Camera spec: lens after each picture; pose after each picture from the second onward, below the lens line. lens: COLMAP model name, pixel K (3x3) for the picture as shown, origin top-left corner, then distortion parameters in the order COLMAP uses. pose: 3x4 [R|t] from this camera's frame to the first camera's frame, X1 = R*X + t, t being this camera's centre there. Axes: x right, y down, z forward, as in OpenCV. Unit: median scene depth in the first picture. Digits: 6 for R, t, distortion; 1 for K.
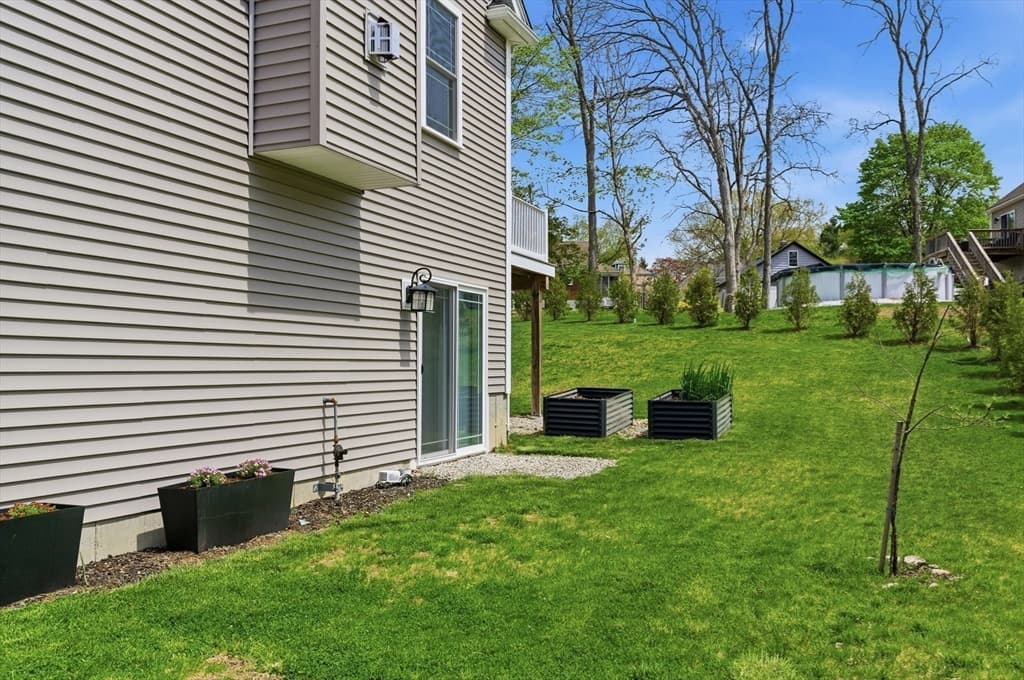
lens RADIAL K [[879.8, 0, 510.7], [0, 879.8, 366.2], [0, 0, 1]] dist [-0.010285, 0.000456]
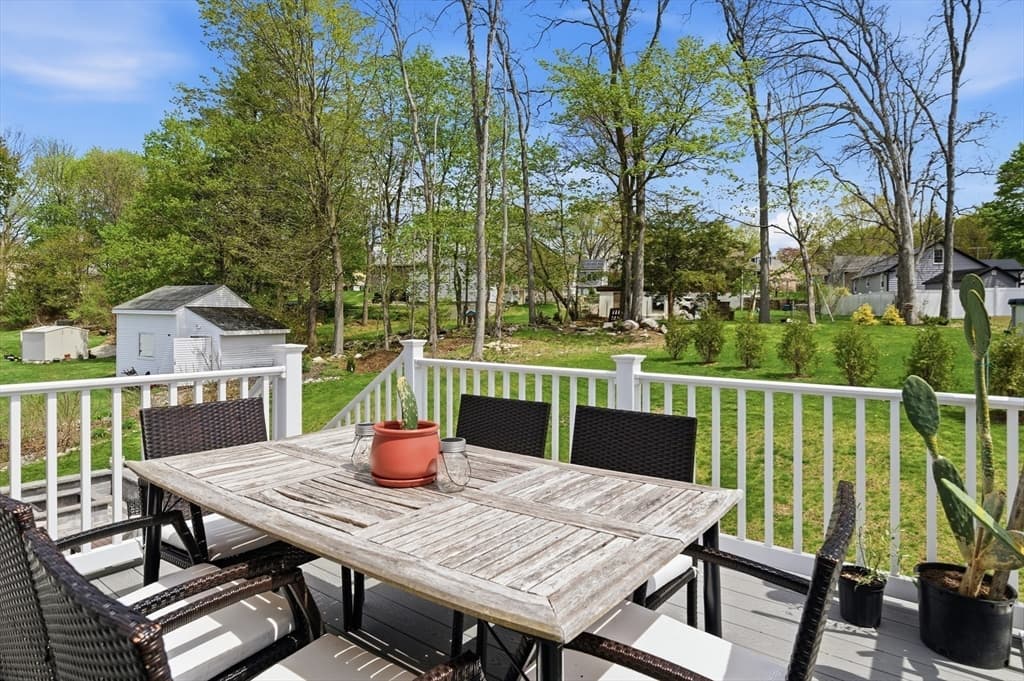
lens RADIAL K [[571.6, 0, 515.2], [0, 571.6, 322.9], [0, 0, 1]] dist [-0.000892, -0.000022]
pose [[0.967148, 0.009343, -0.254043, -0.015654], [-0.007553, 0.999939, 0.008023, -0.059945], [0.254103, -0.005840, 0.967160, 0.255420]]
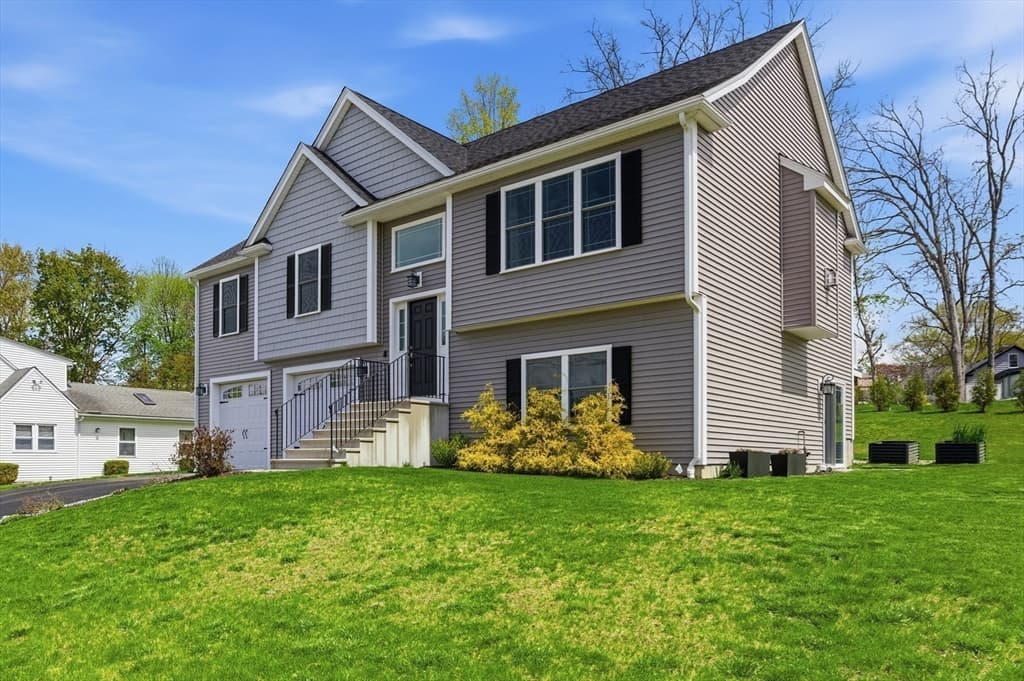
lens RADIAL K [[724.1, 0, 510.4], [0, 724.1, 450.4], [0, 0, 1]] dist [0.003180, 0.001003]
pose [[0.957677, -0.001764, -0.287840, -0.060890], [-0.002377, 0.999899, -0.014035, 0.018291], [0.287835, 0.014125, 0.957576, -0.165152]]
